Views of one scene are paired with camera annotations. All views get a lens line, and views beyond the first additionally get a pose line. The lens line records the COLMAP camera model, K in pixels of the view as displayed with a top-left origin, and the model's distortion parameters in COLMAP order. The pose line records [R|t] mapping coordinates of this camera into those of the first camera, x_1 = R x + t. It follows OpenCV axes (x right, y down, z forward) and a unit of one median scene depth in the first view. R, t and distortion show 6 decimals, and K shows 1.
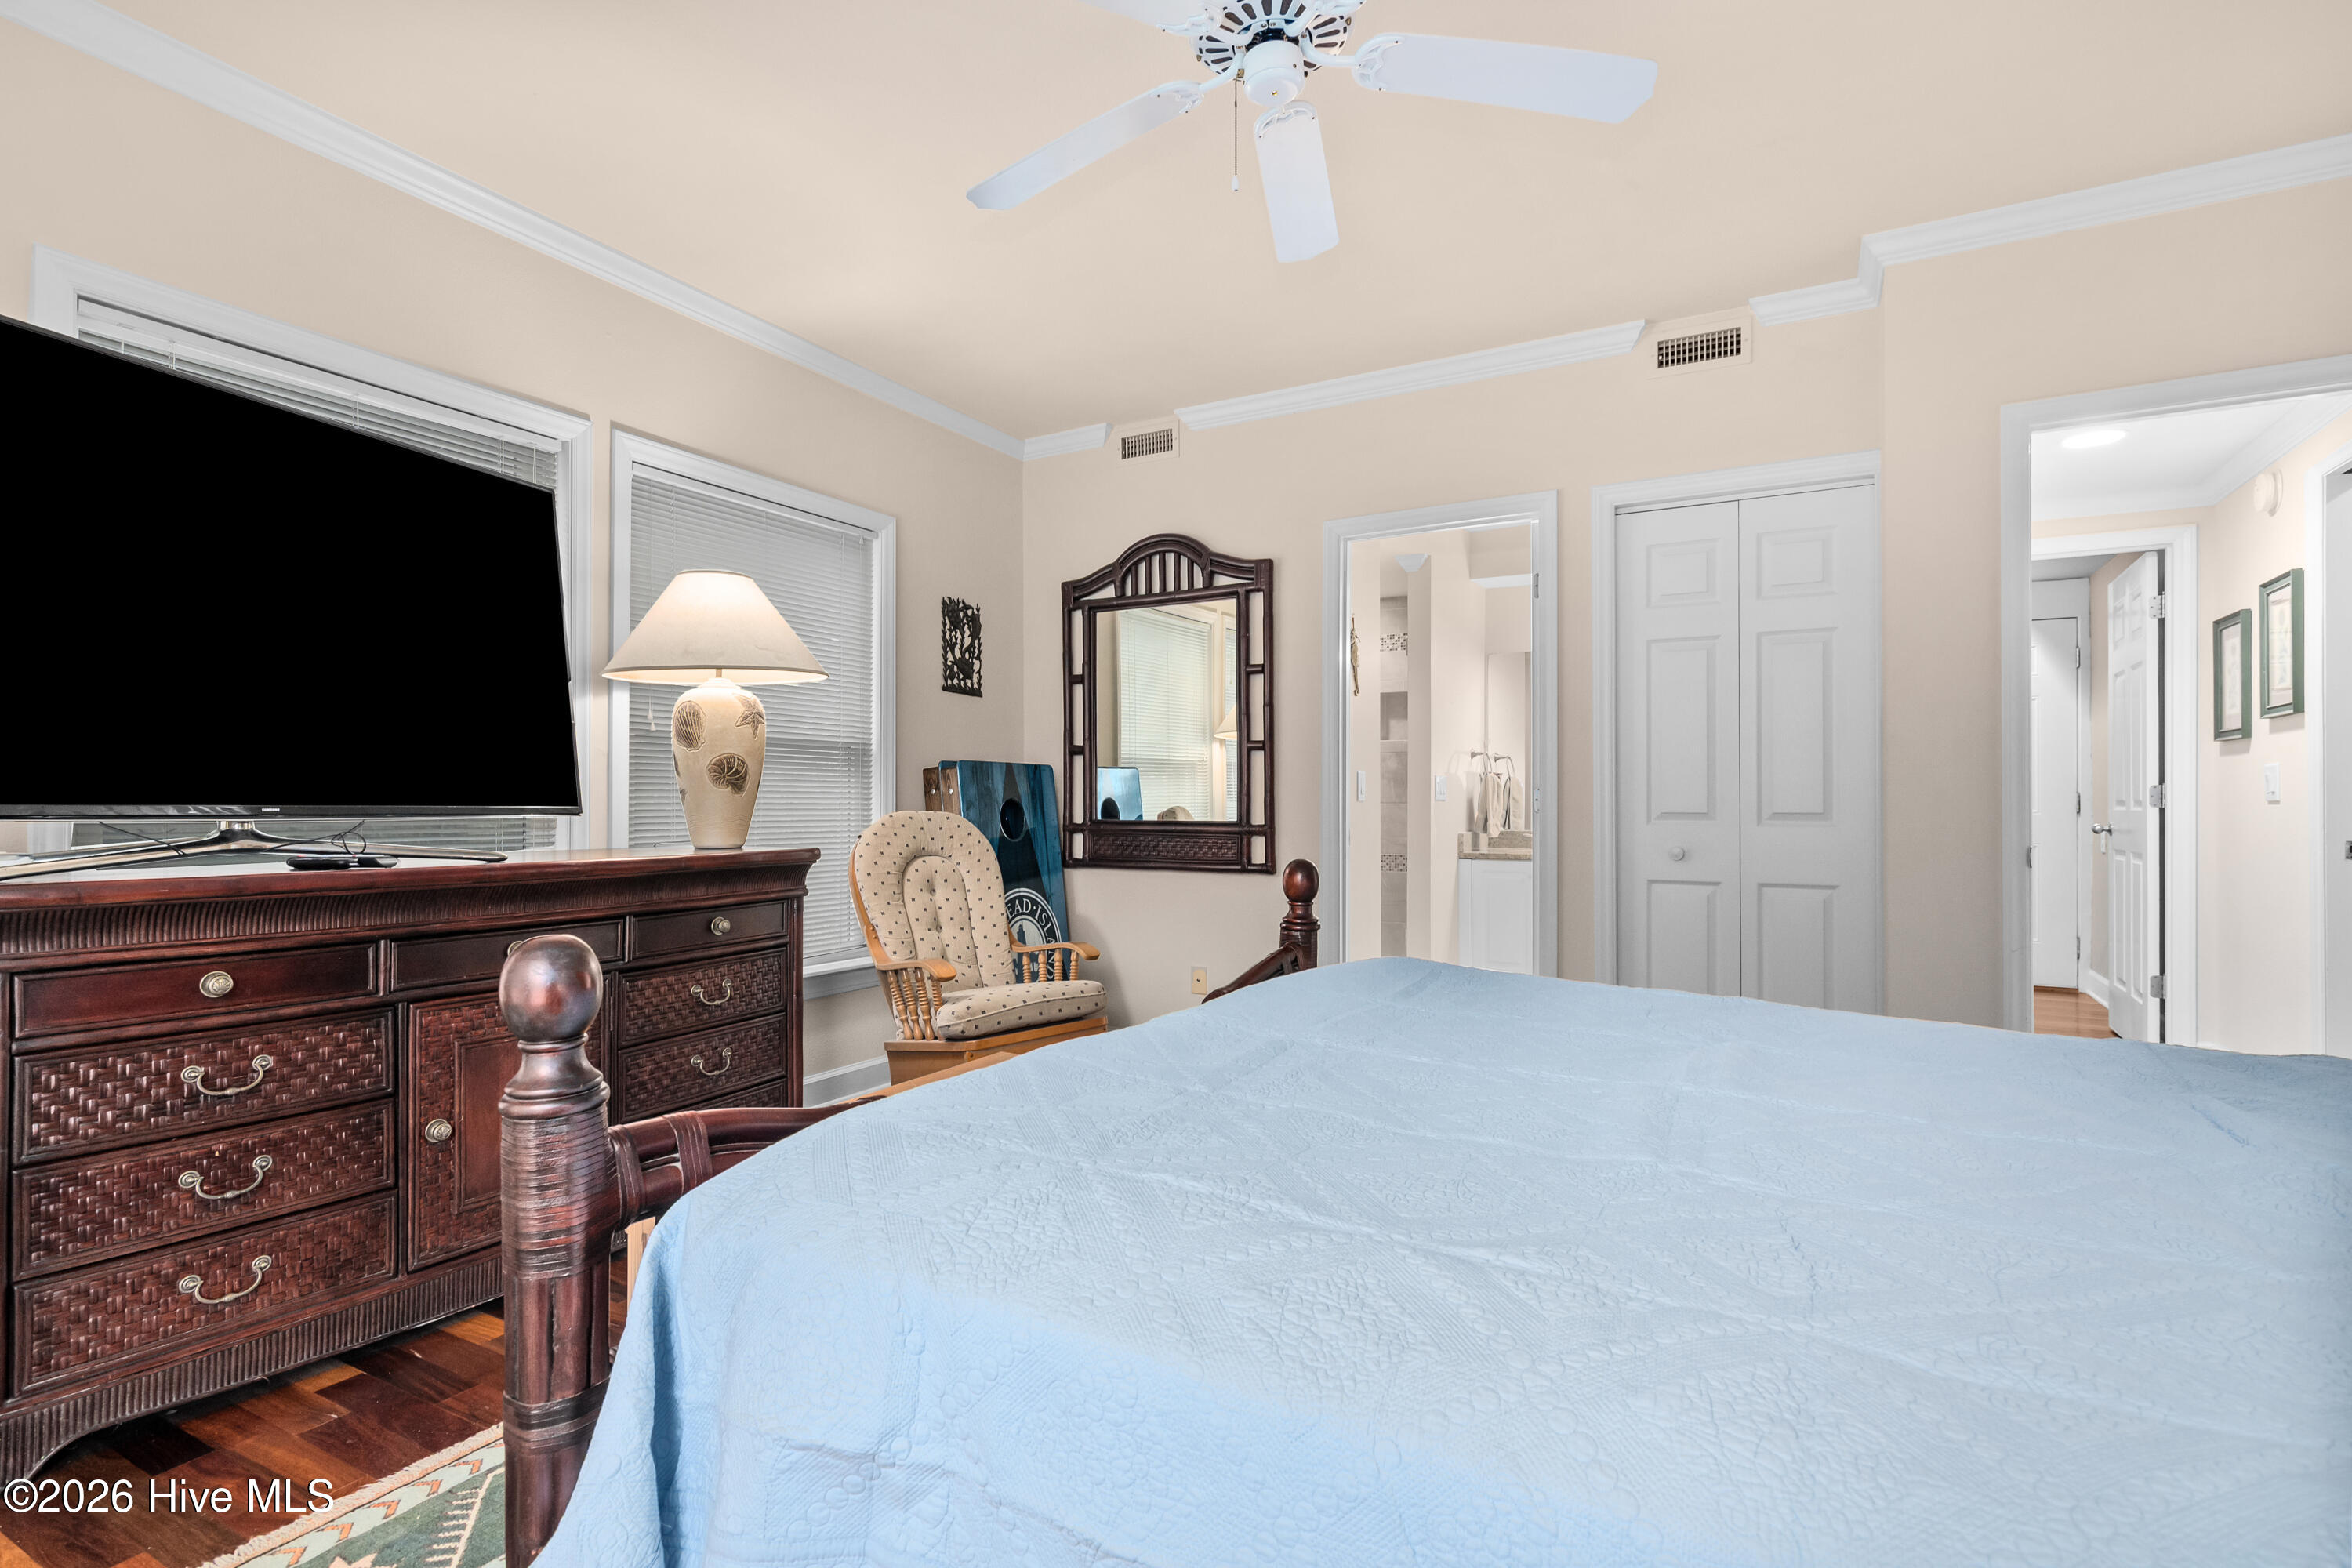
lens RADIAL K [[1150.4, 0, 1169.8], [0, 1150.4, 796.4], [0, 0, 1]] dist [0.003176, -0.000083]
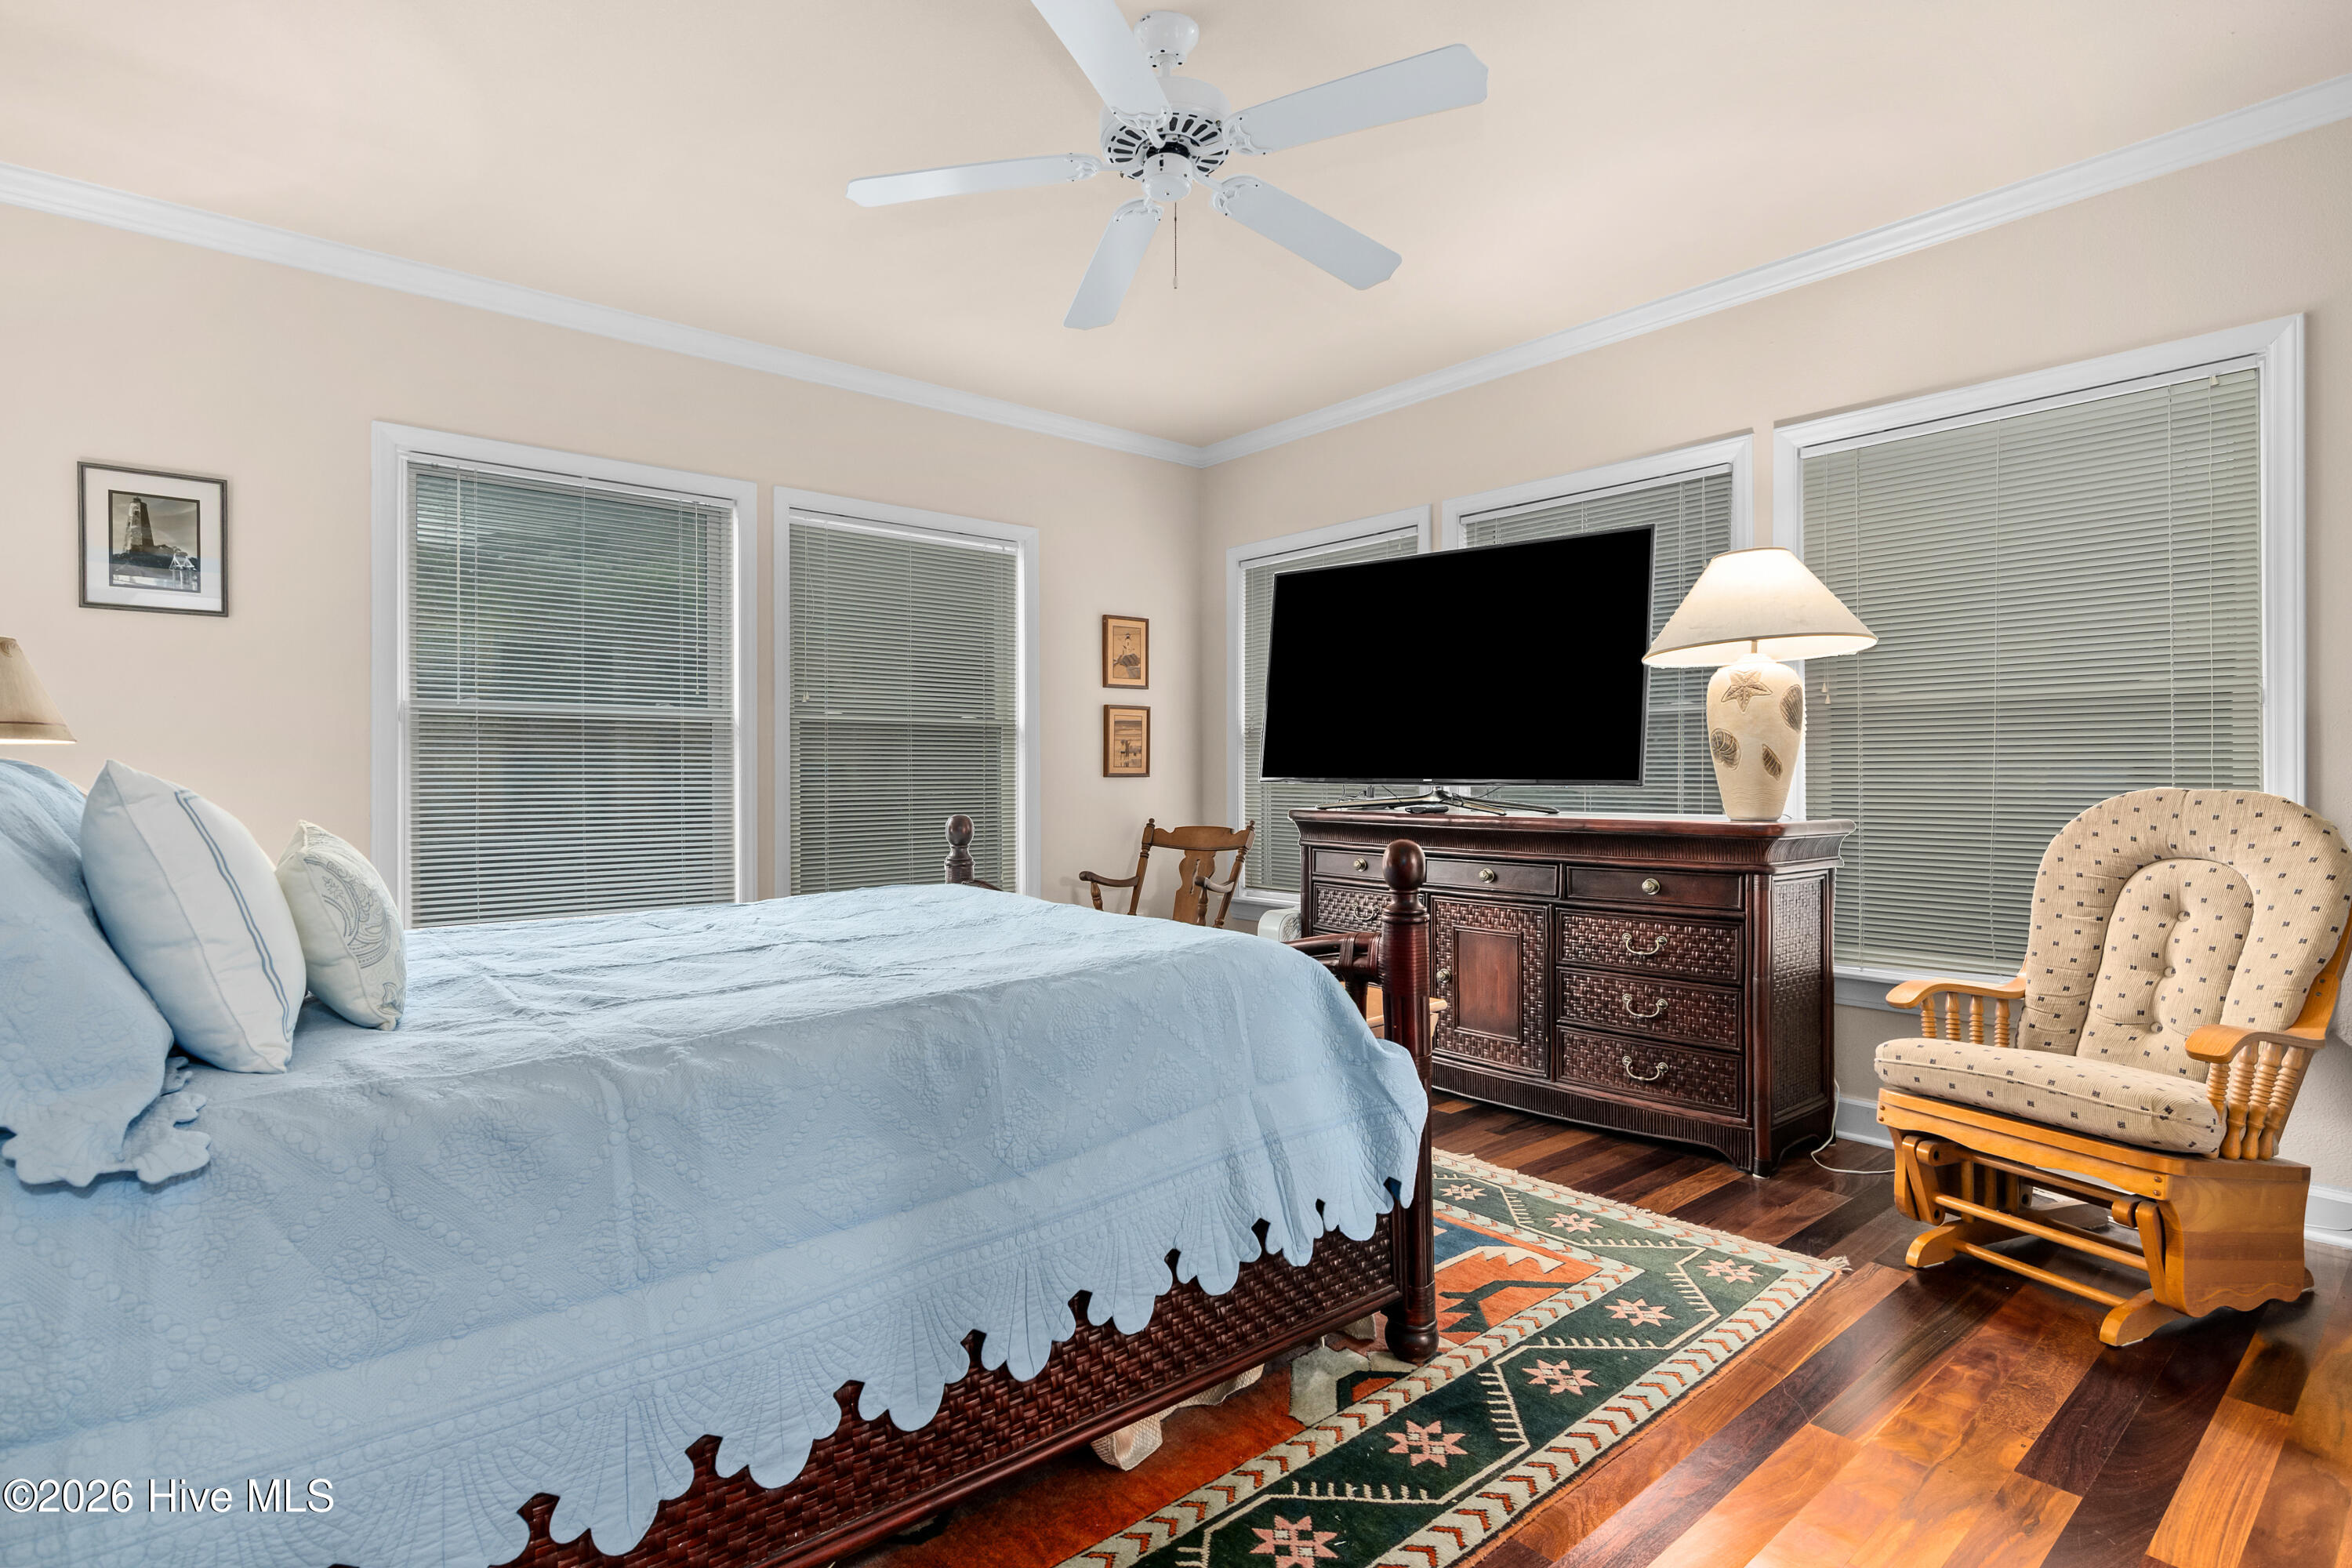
lens RADIAL K [[1150.4, 0, 1169.8], [0, 1150.4, 796.4], [0, 0, 1]] dist [0.003176, -0.000083]
pose [[-0.363009, 0.021191, -0.931545, 0.752179], [0.007151, 0.999775, 0.019956, -0.000535], [0.931758, 0.000583, -0.363079, 0.884368]]
